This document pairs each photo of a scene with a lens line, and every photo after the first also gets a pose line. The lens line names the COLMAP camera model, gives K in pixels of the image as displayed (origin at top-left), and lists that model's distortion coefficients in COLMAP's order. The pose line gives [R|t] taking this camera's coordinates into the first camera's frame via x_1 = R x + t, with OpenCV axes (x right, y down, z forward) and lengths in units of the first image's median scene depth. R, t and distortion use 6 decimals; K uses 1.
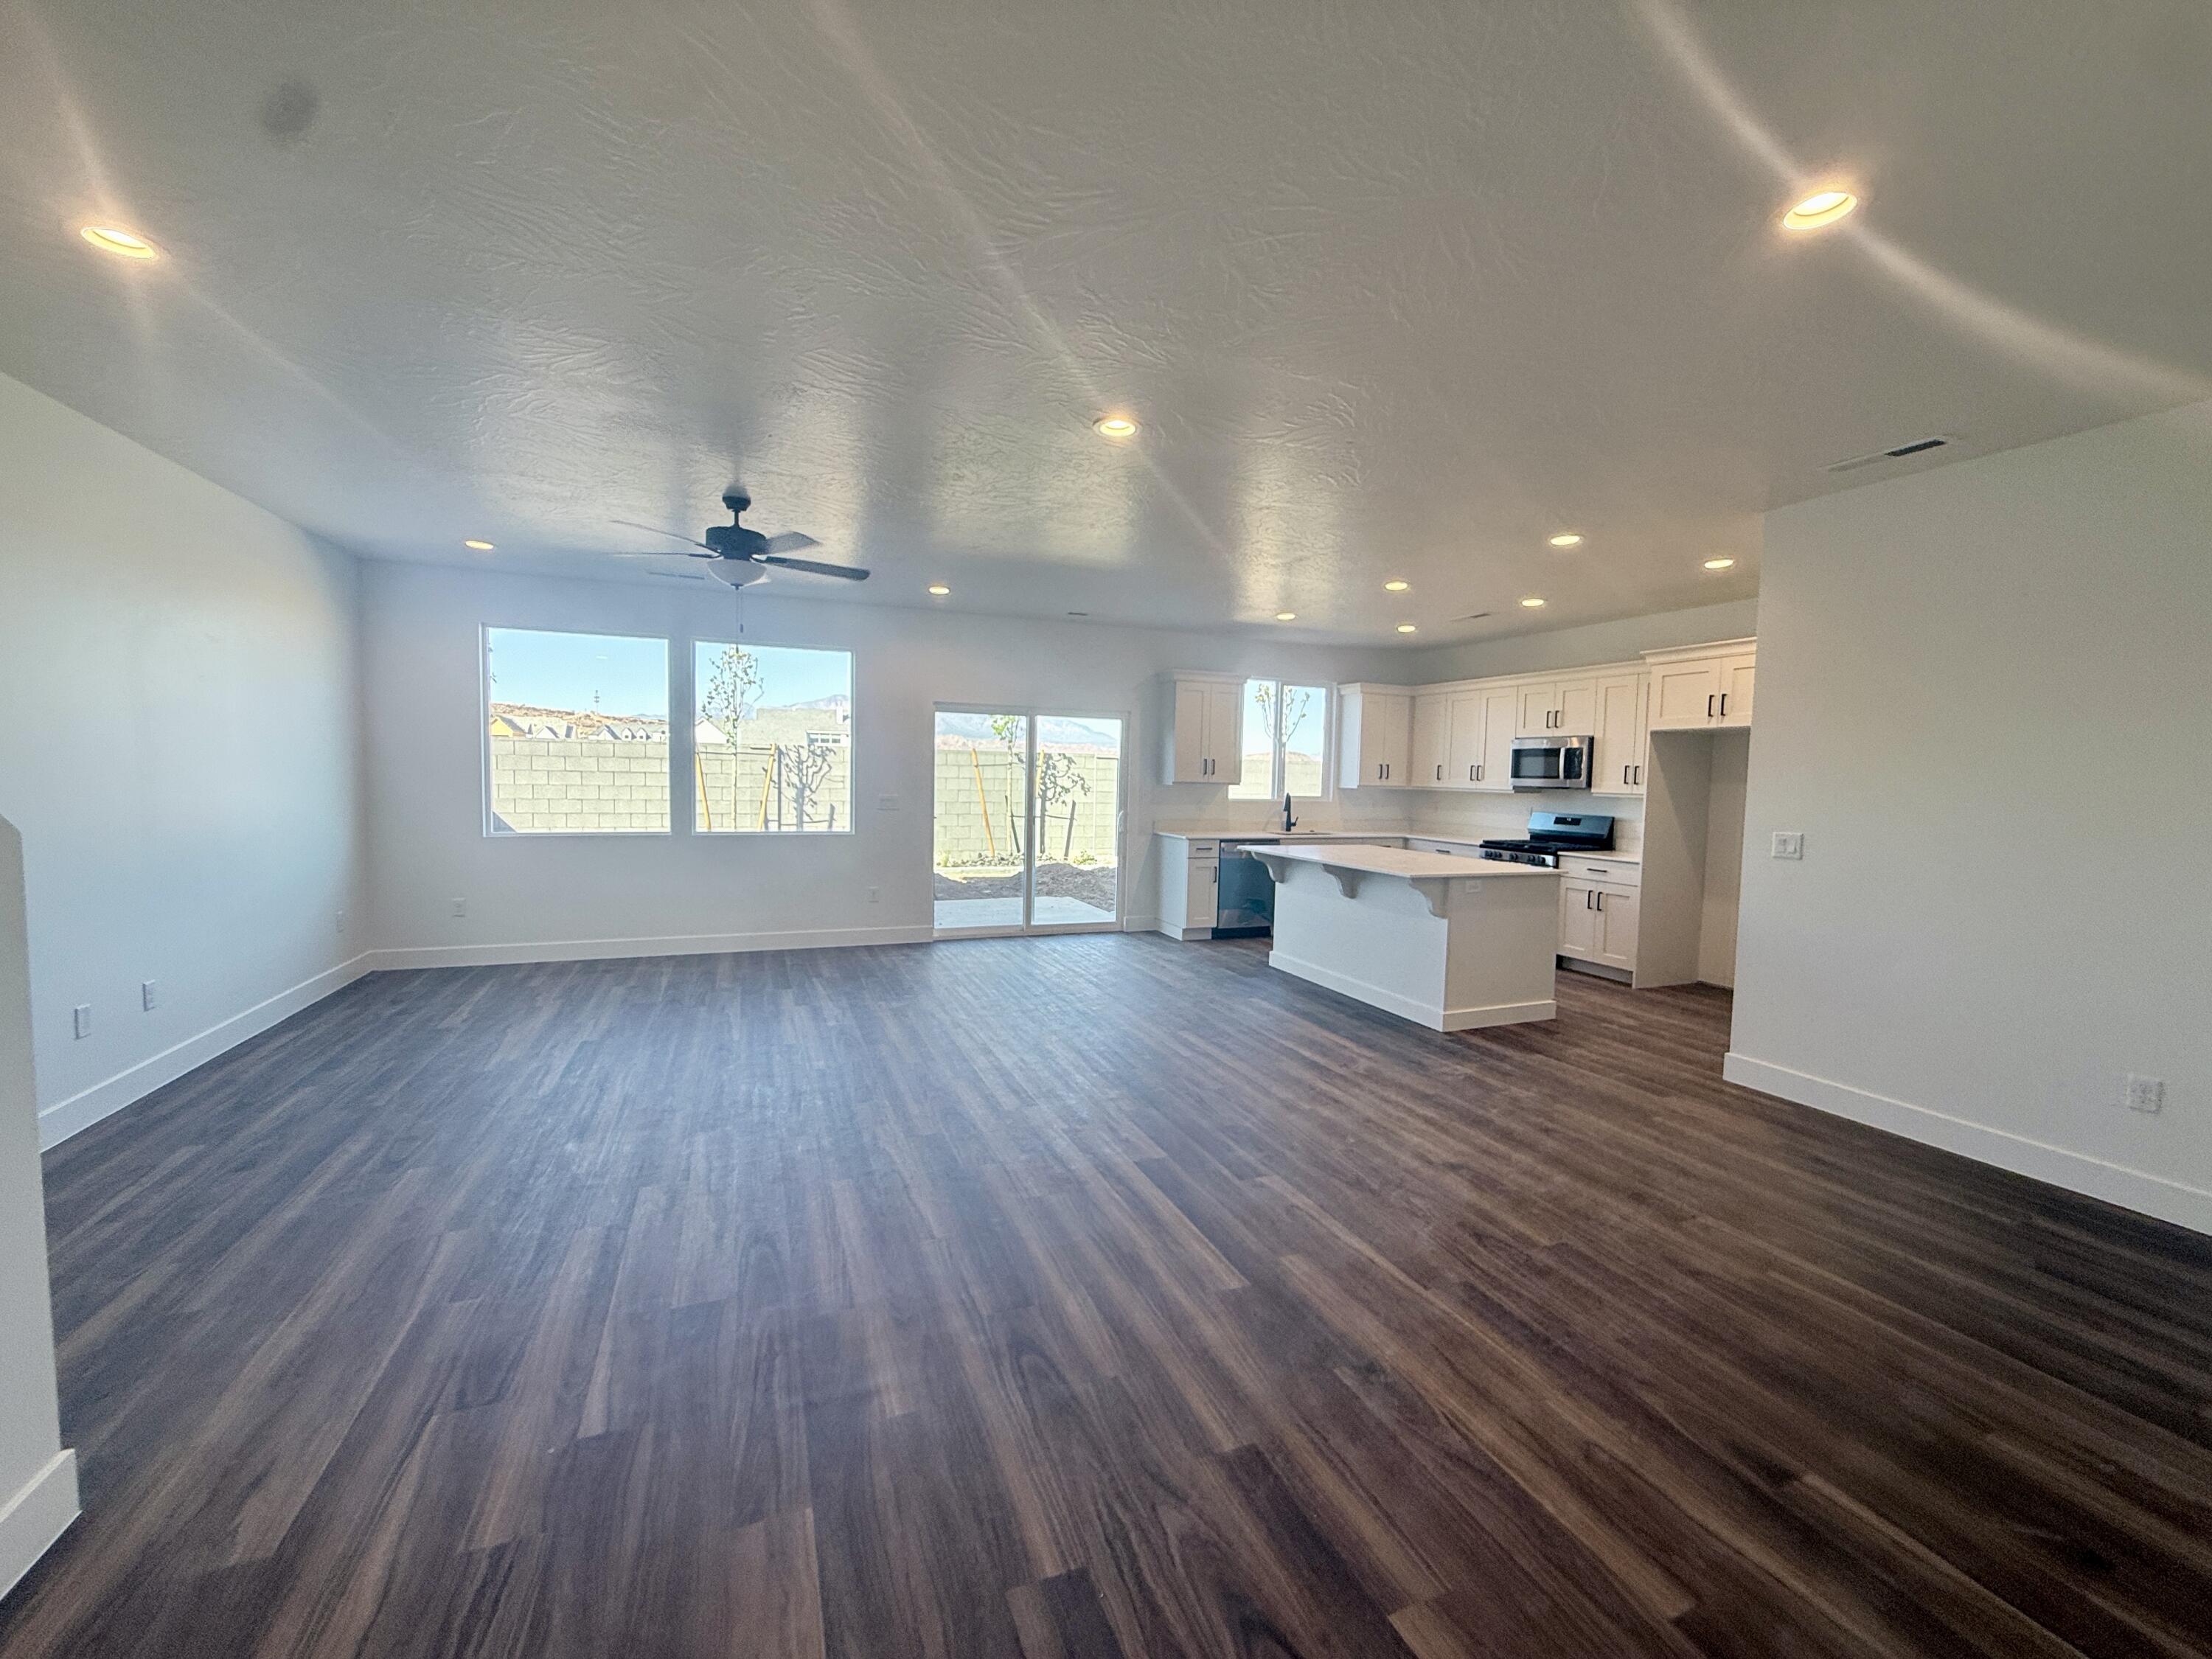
lens RADIAL K [[879.7, 0, 1106.0], [0, 879.7, 829.5], [0, 0, 1]] dist [-0.000376, -0.000342]
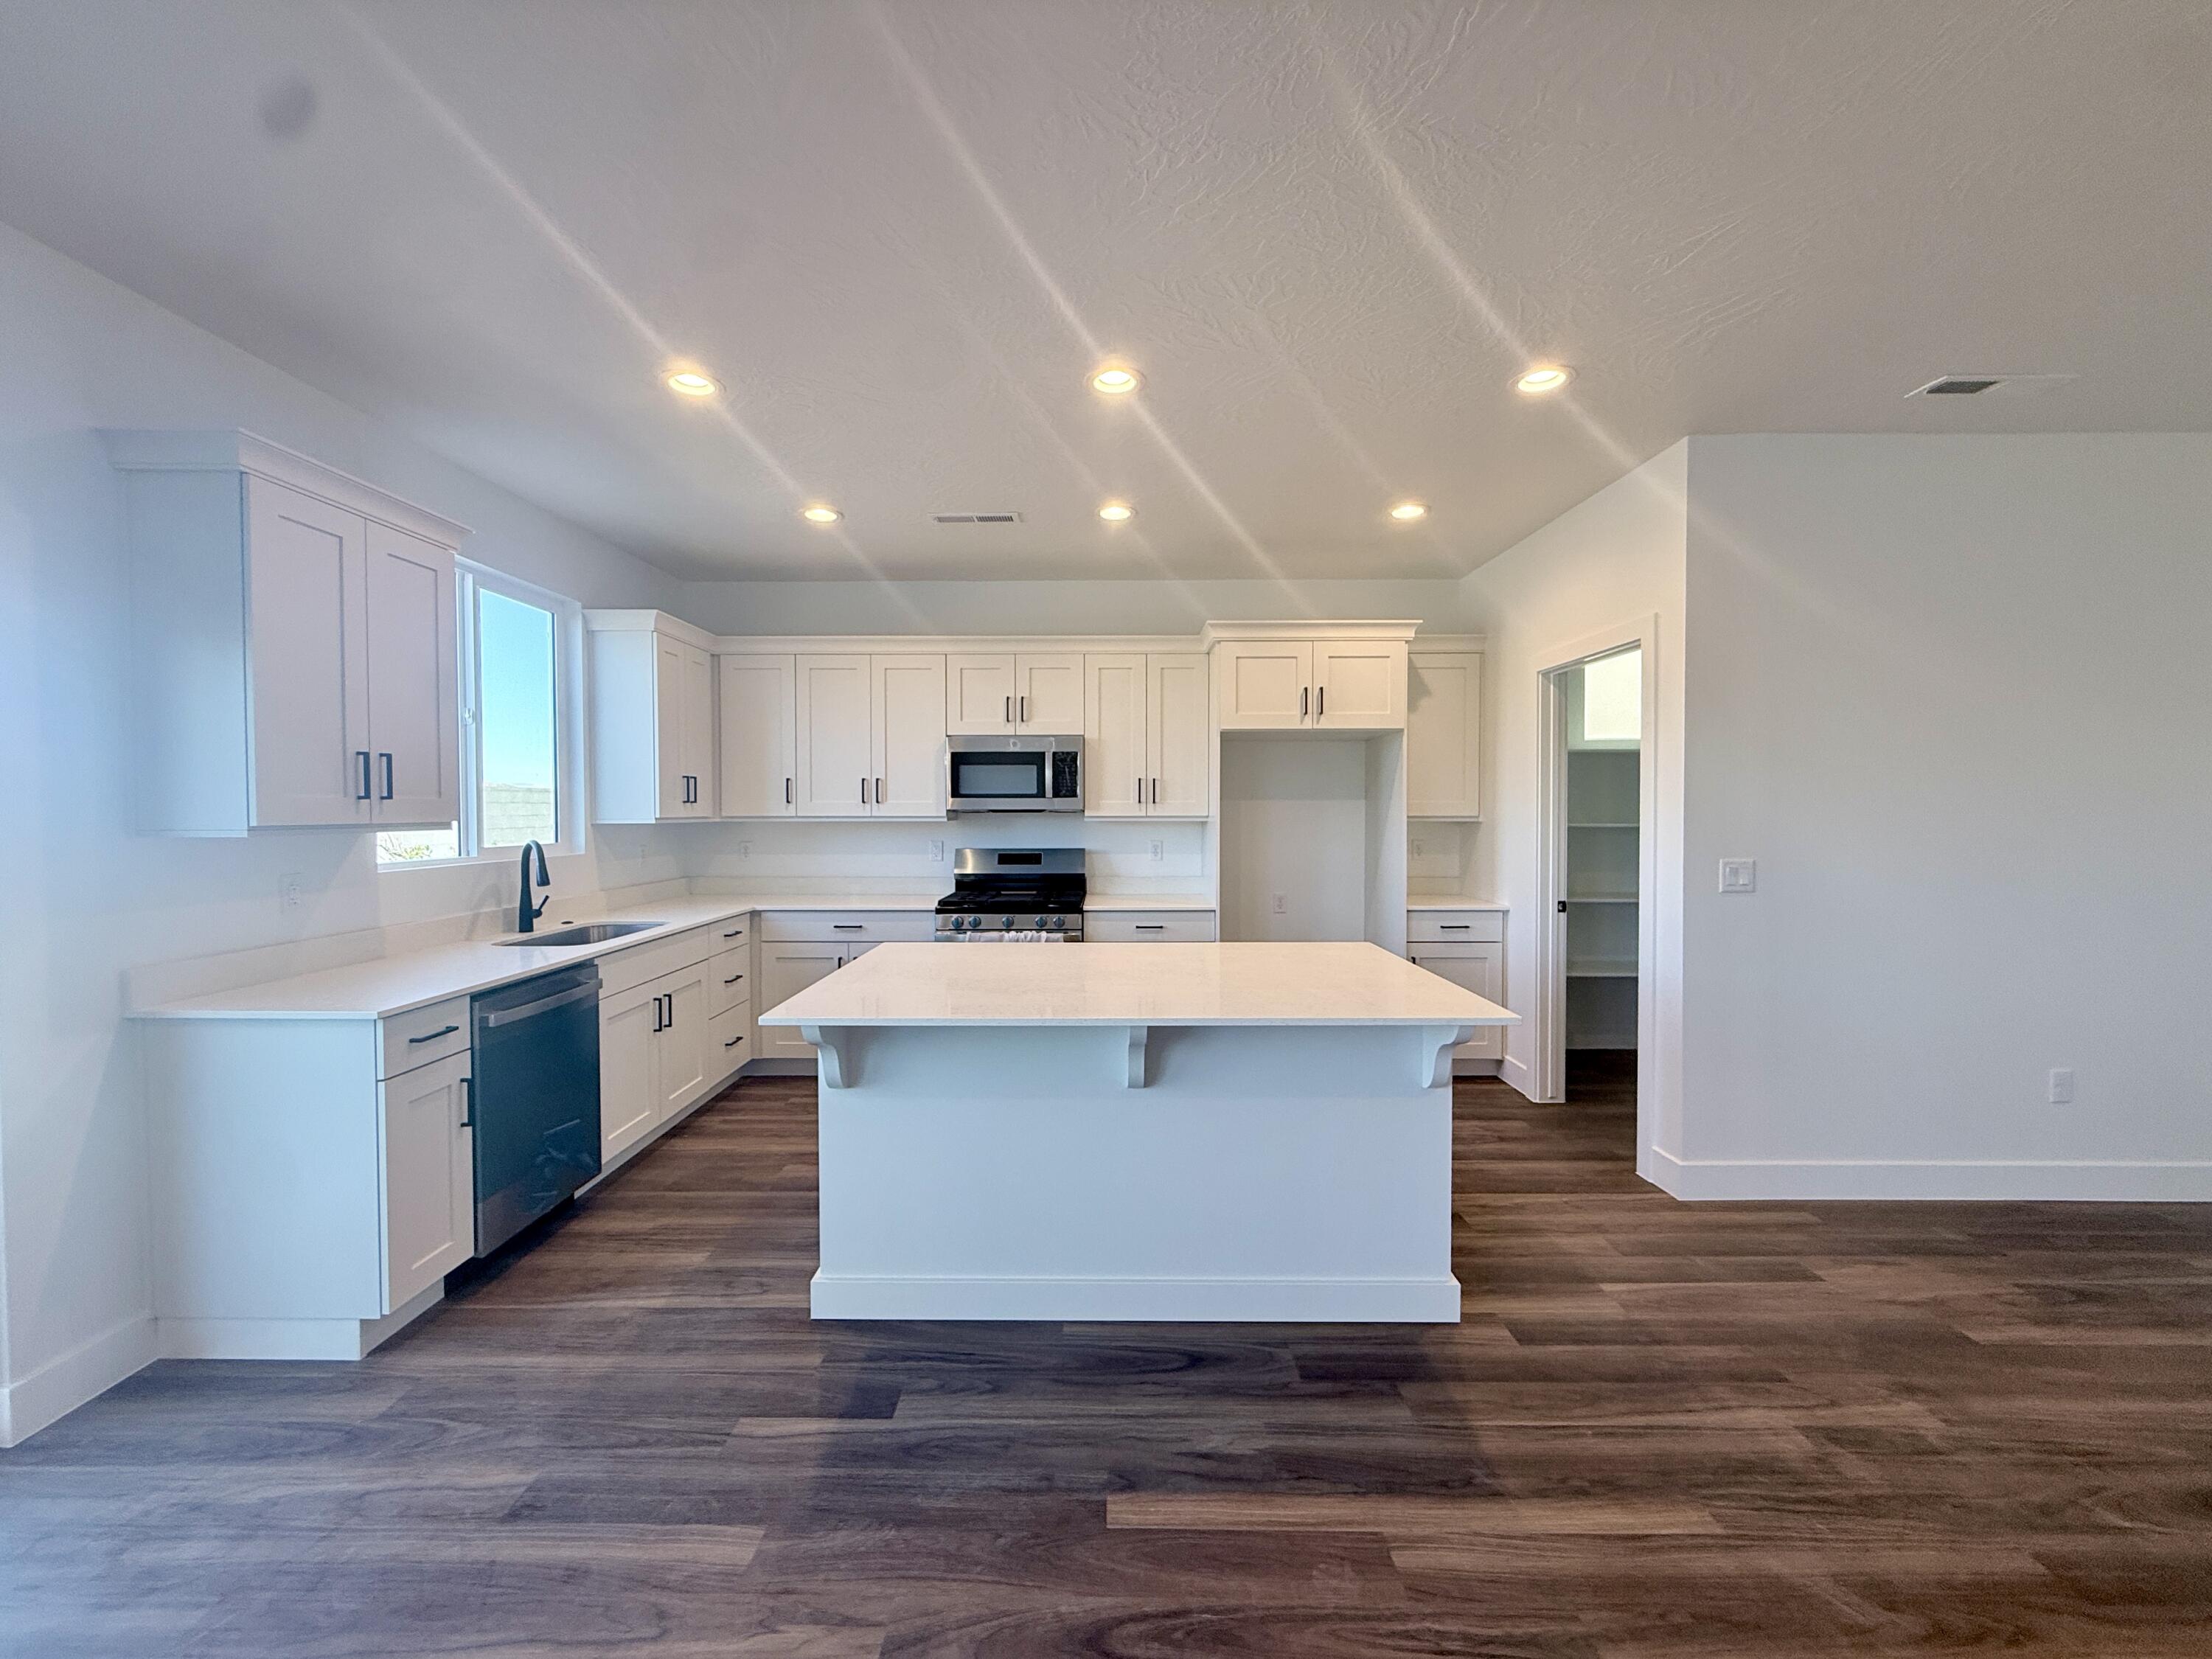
lens RADIAL K [[879.7, 0, 1106.0], [0, 879.7, 829.5], [0, 0, 1]] dist [-0.000376, -0.000342]
pose [[0.385750, -0.046521, 0.921430, -0.134891], [0.067958, 0.997448, 0.021908, -0.067900], [-0.920097, 0.054168, 0.387927, 1.061837]]
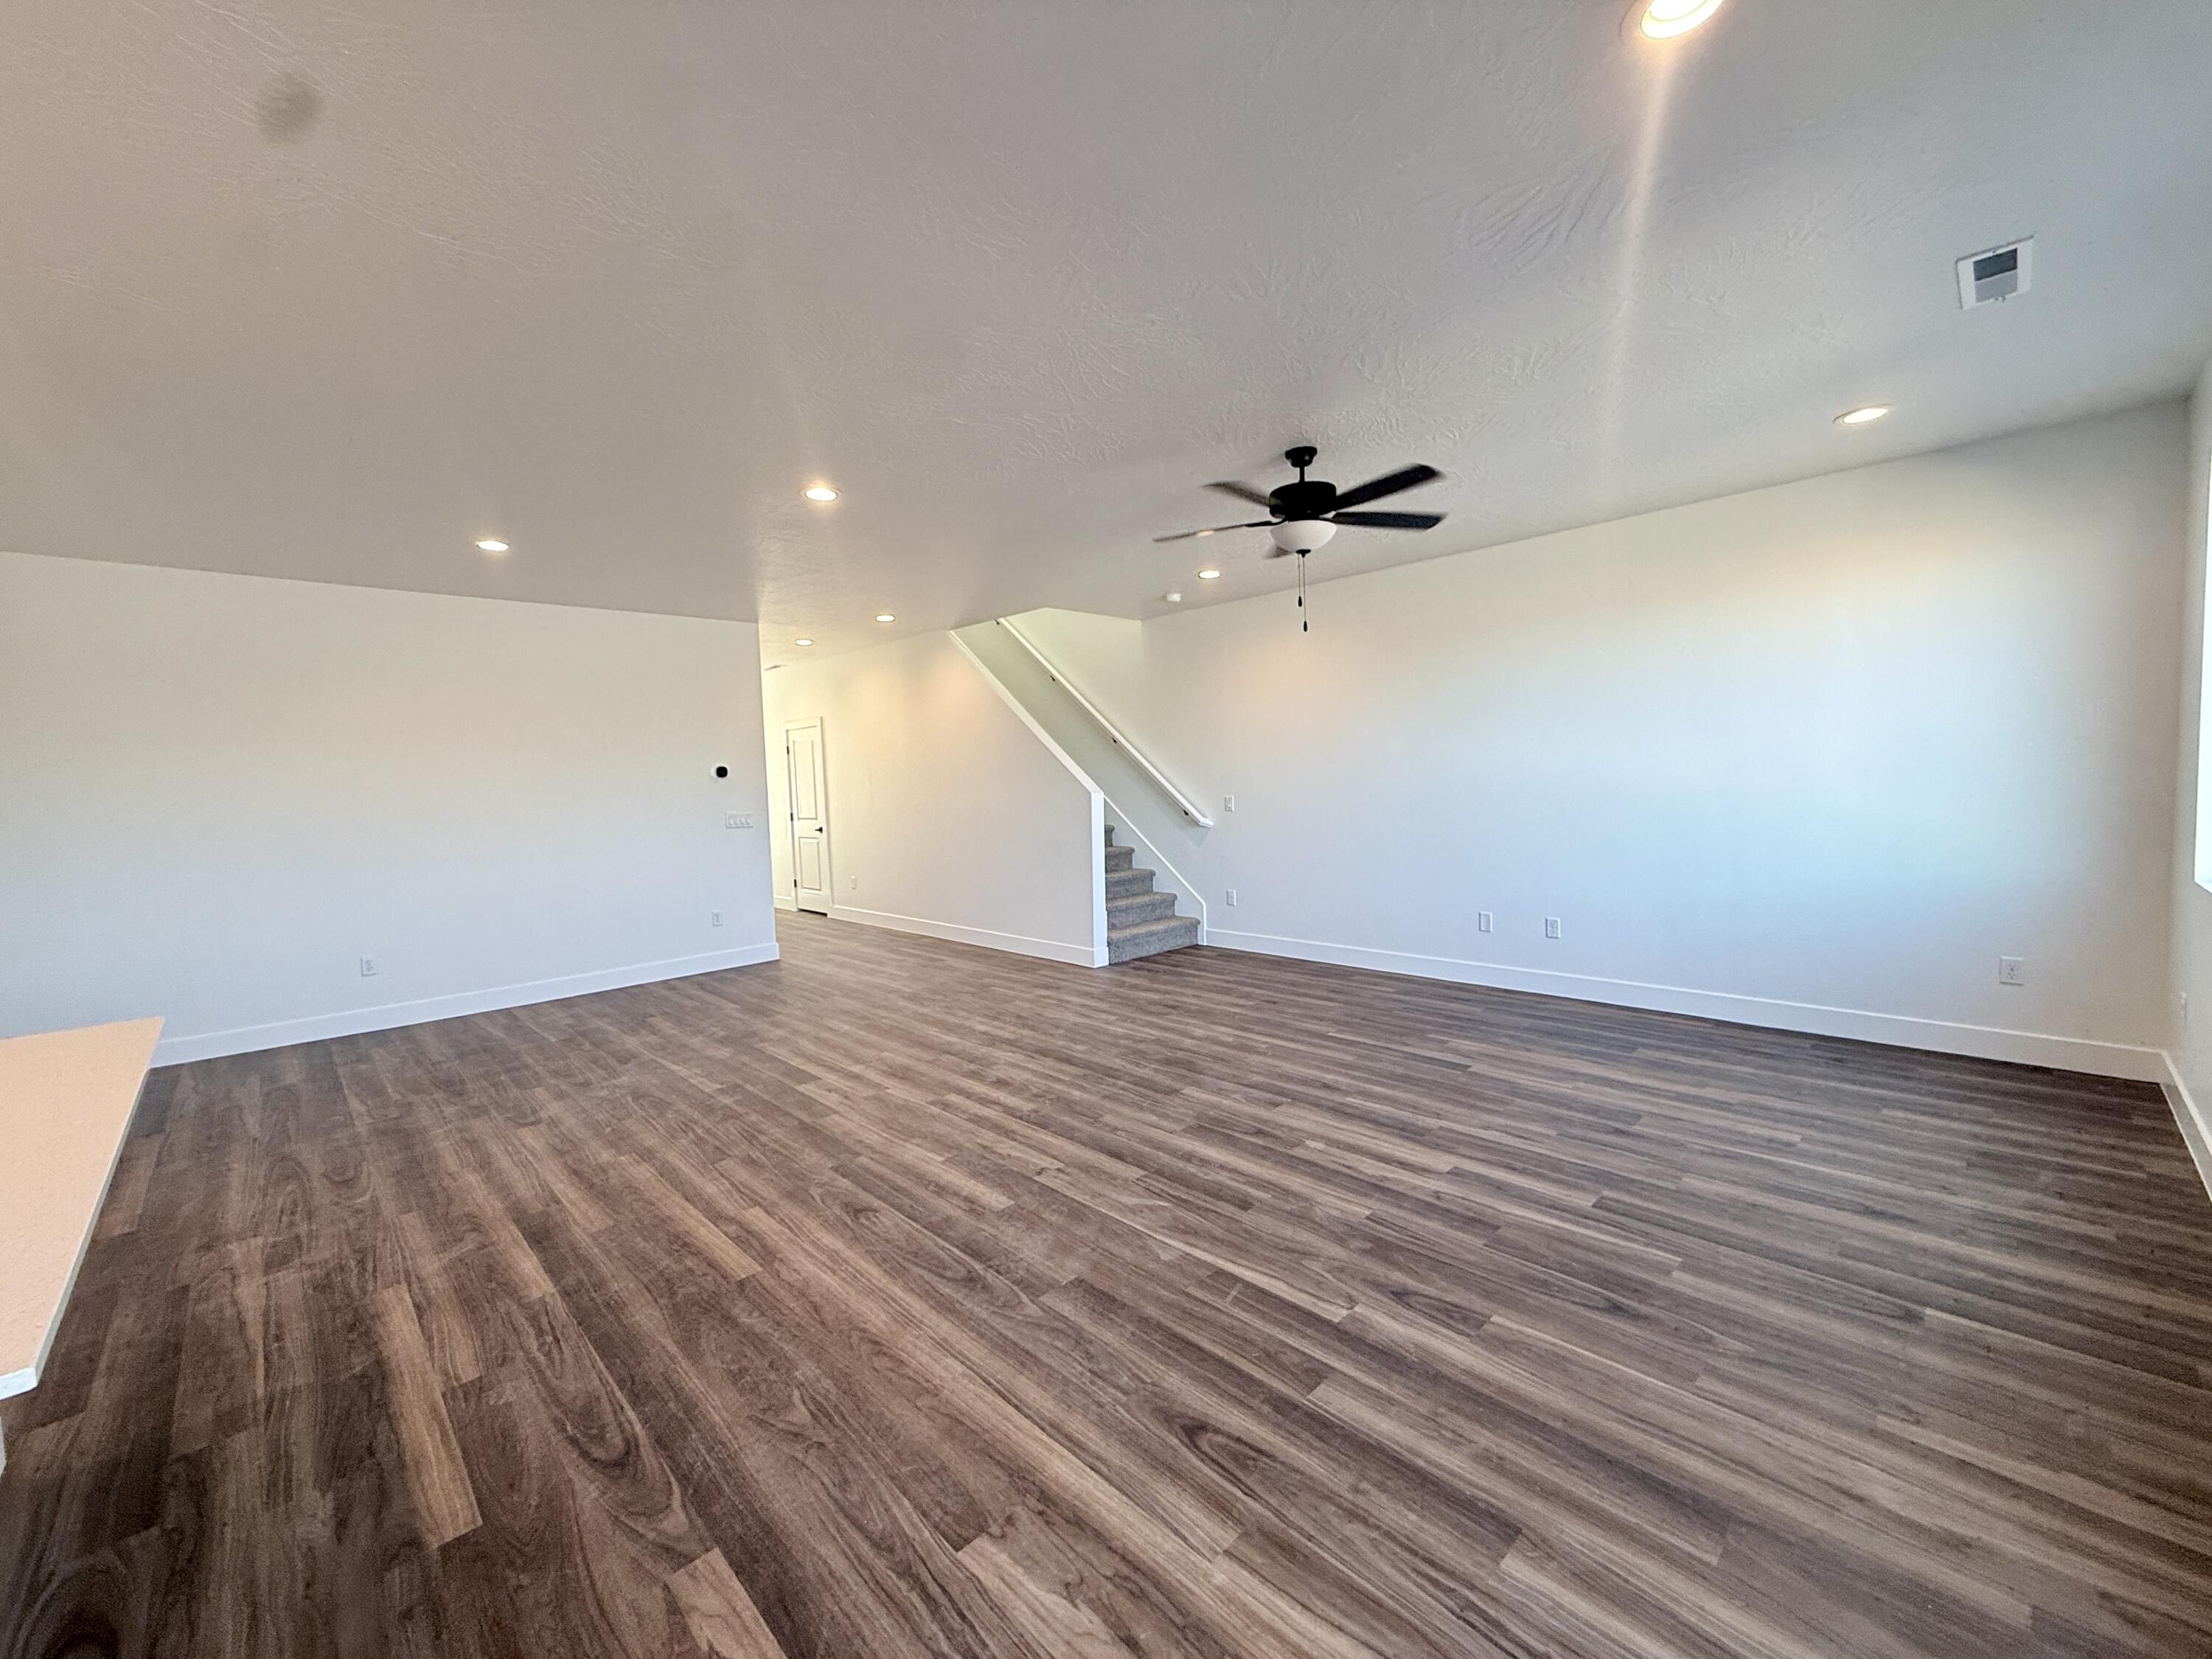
lens RADIAL K [[879.7, 0, 1106.0], [0, 879.7, 829.5], [0, 0, 1]] dist [-0.000376, -0.000342]
pose [[-0.927124, 0.032484, -0.373345, 0.081257], [-0.009826, 0.993786, 0.110871, -0.095999], [0.374627, 0.106459, -0.921044, 1.625882]]
